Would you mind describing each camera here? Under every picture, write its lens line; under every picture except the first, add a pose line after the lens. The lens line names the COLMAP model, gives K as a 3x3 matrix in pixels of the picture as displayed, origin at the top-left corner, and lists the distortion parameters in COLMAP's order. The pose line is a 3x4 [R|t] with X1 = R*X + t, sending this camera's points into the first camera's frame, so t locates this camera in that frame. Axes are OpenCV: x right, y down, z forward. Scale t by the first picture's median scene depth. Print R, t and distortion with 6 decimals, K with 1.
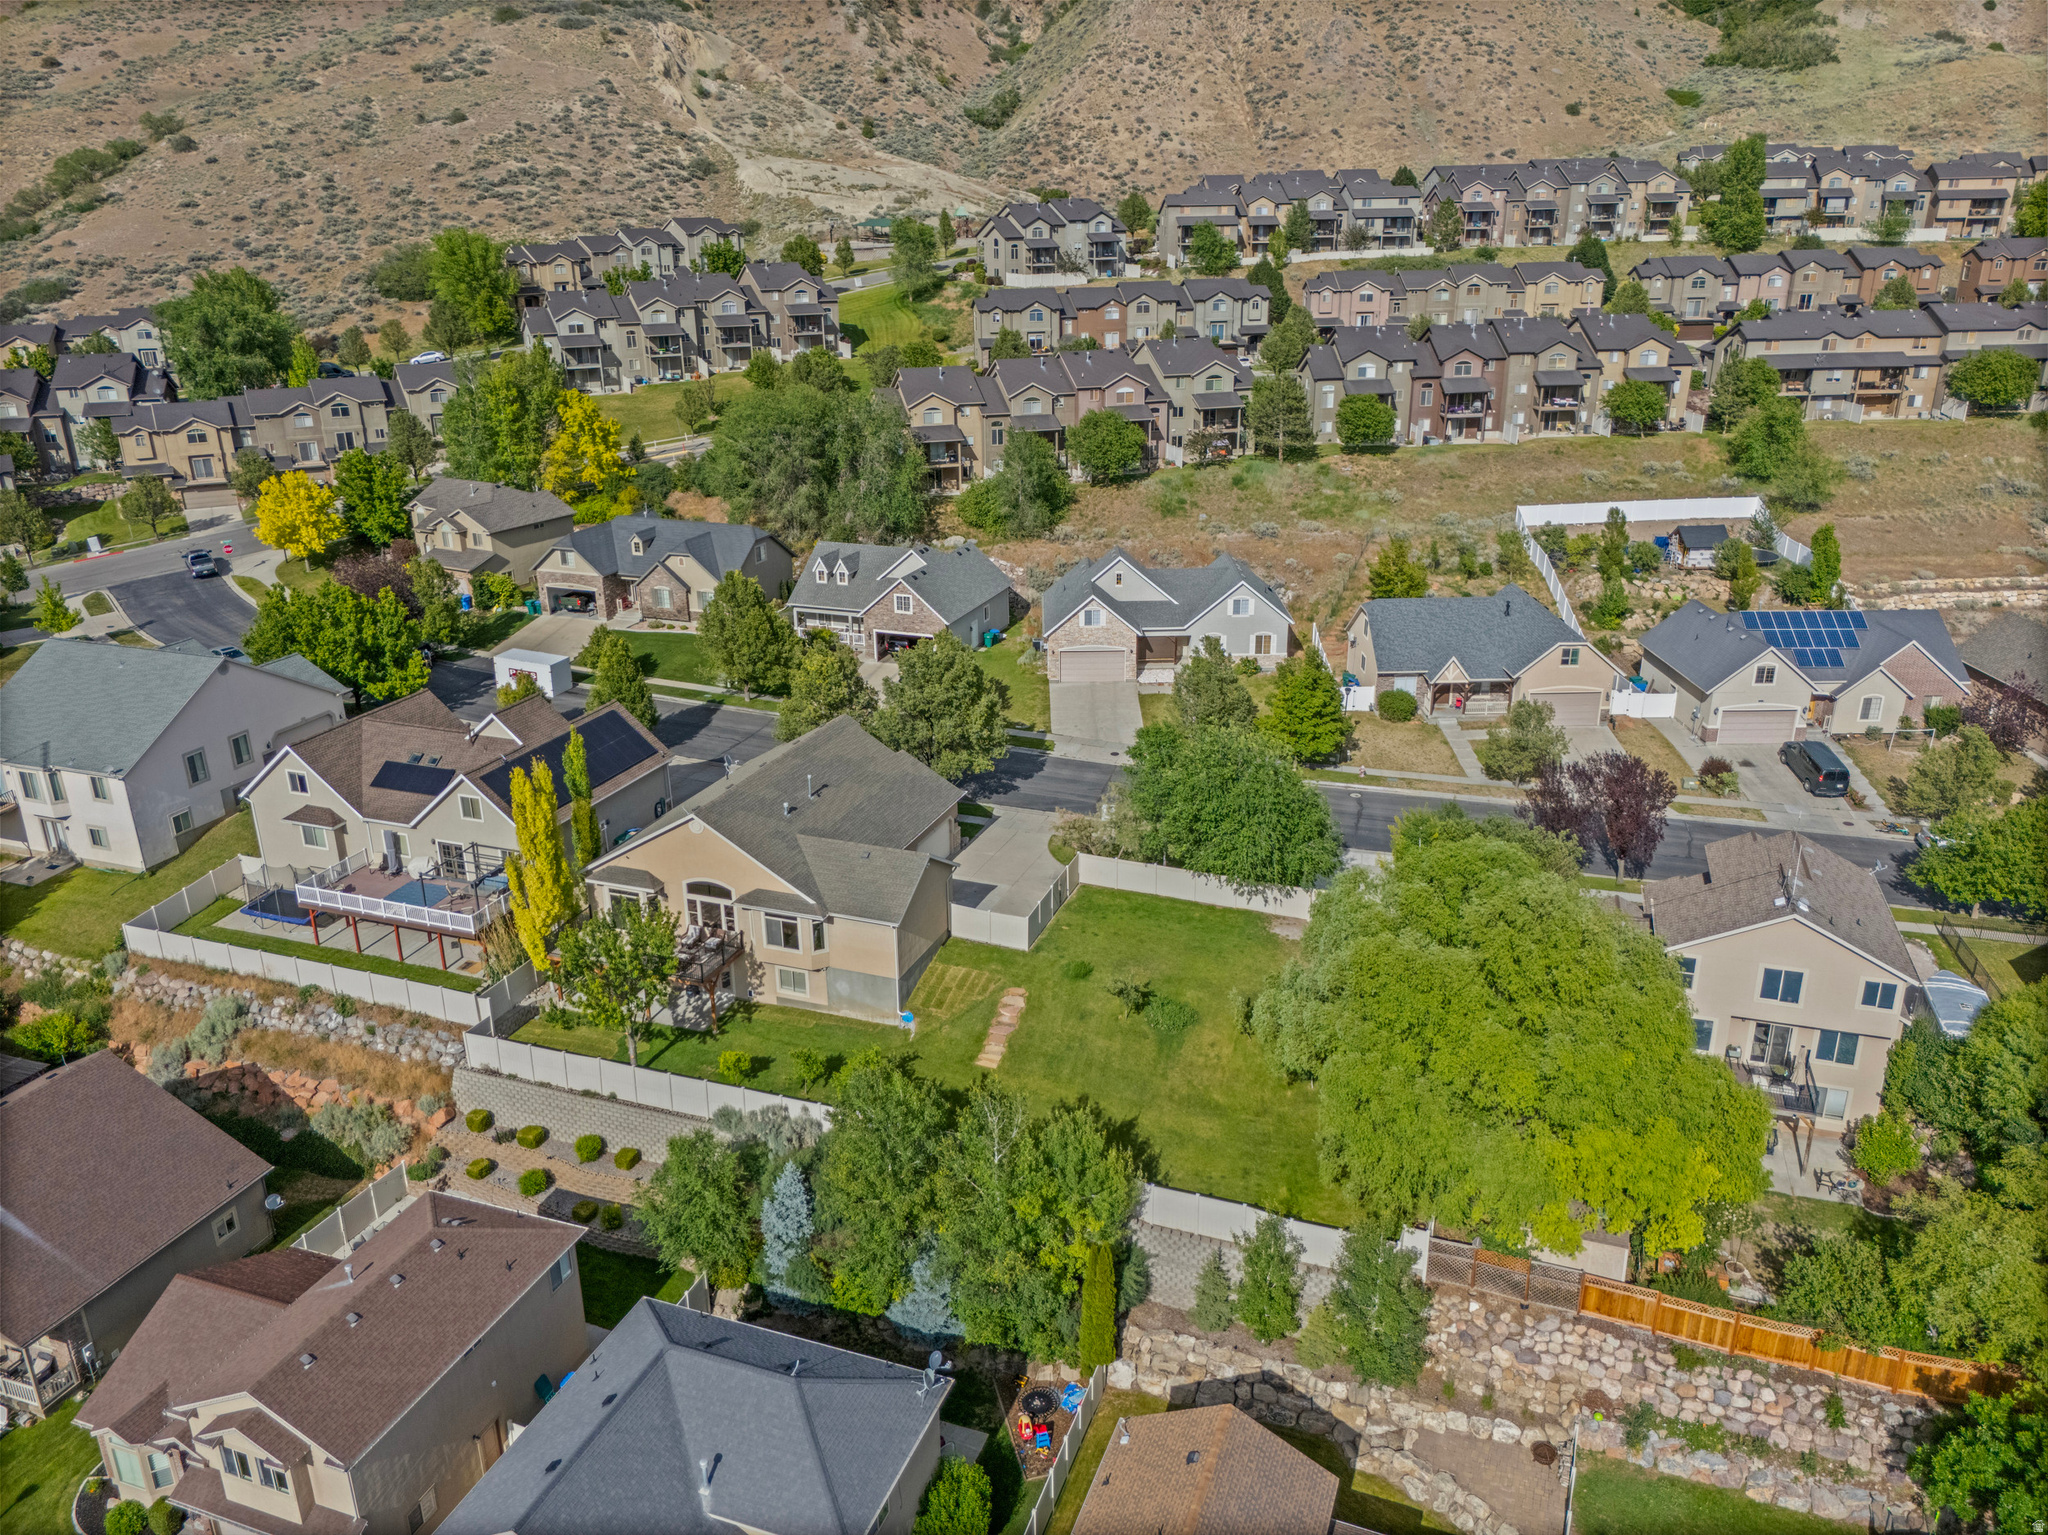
lens RADIAL K [[1505.2, 0, 1025.7], [0, 1505.2, 766.8], [0, 0, 1]] dist [0.063679, -0.052281]
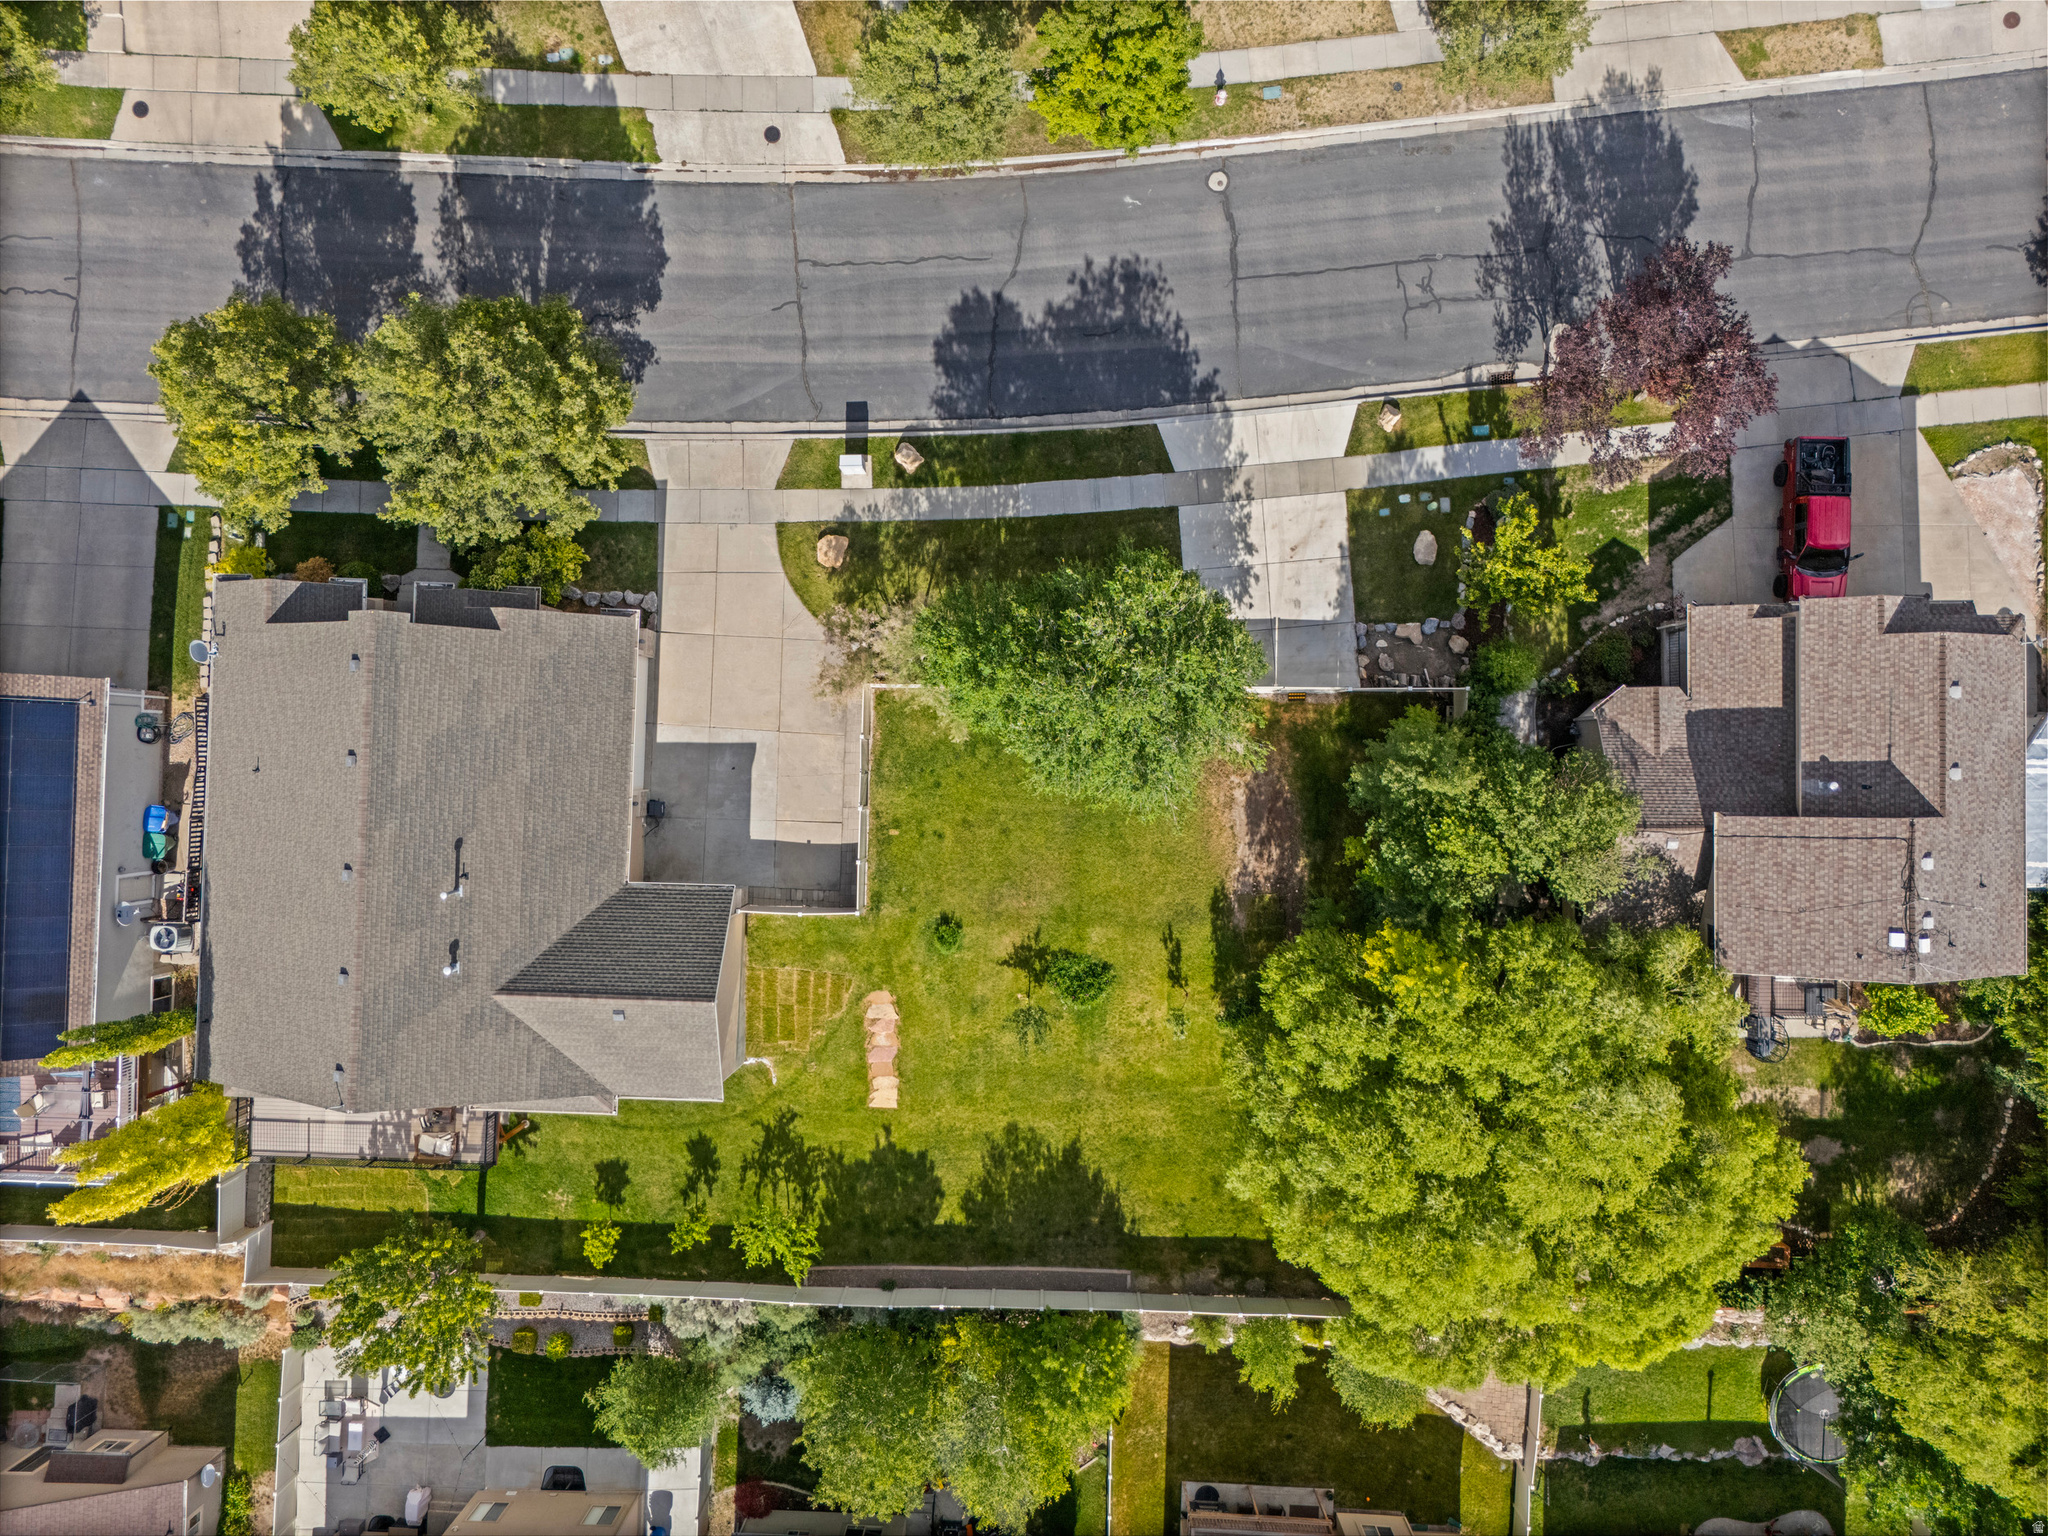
lens RADIAL K [[1506.3, 0, 1026.2], [0, 1506.3, 762.5], [0, 0, 1]] dist [0.068257, -0.057121]
pose [[0.947338, -0.320018, -0.011782, 0.061195], [0.125908, 0.338387, 0.932546, -0.325940], [-0.294444, -0.884920, 0.360860, 0.440199]]
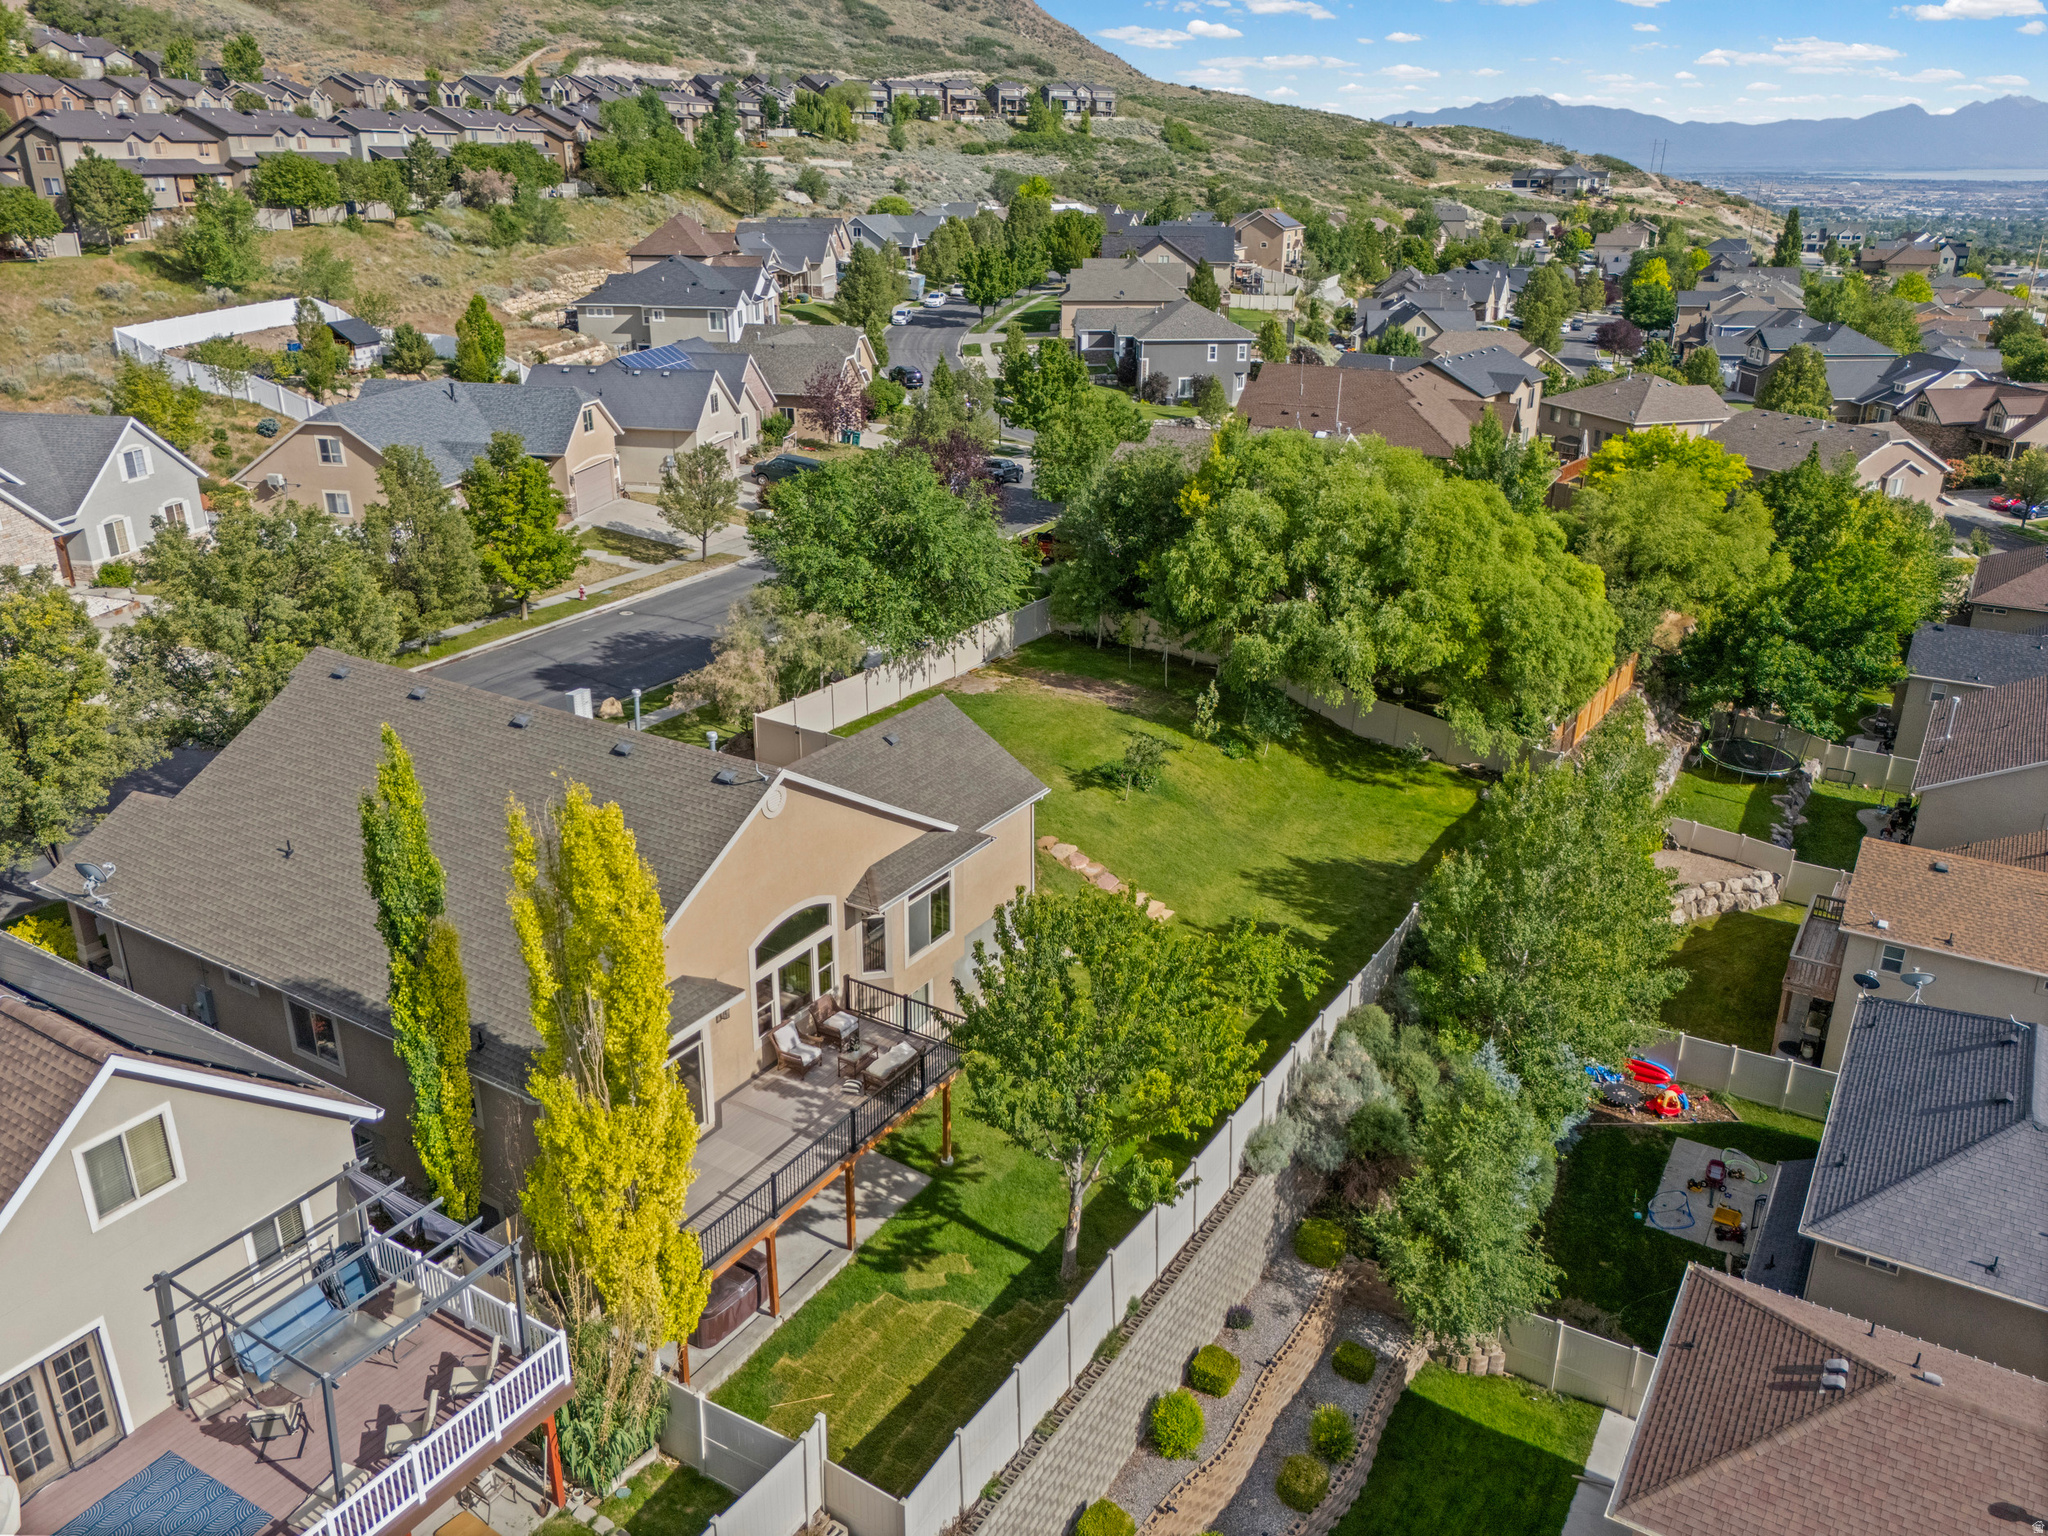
lens RADIAL K [[1537.6, 0, 1030.3], [0, 1537.6, 760.1], [0, 0, 1]] dist [0.071897, -0.055240]
pose [[0.200842, -0.345917, 0.916517, -0.336655], [0.343086, 0.901165, 0.264940, -0.035888], [-0.917581, 0.261233, 0.299672, 0.432642]]
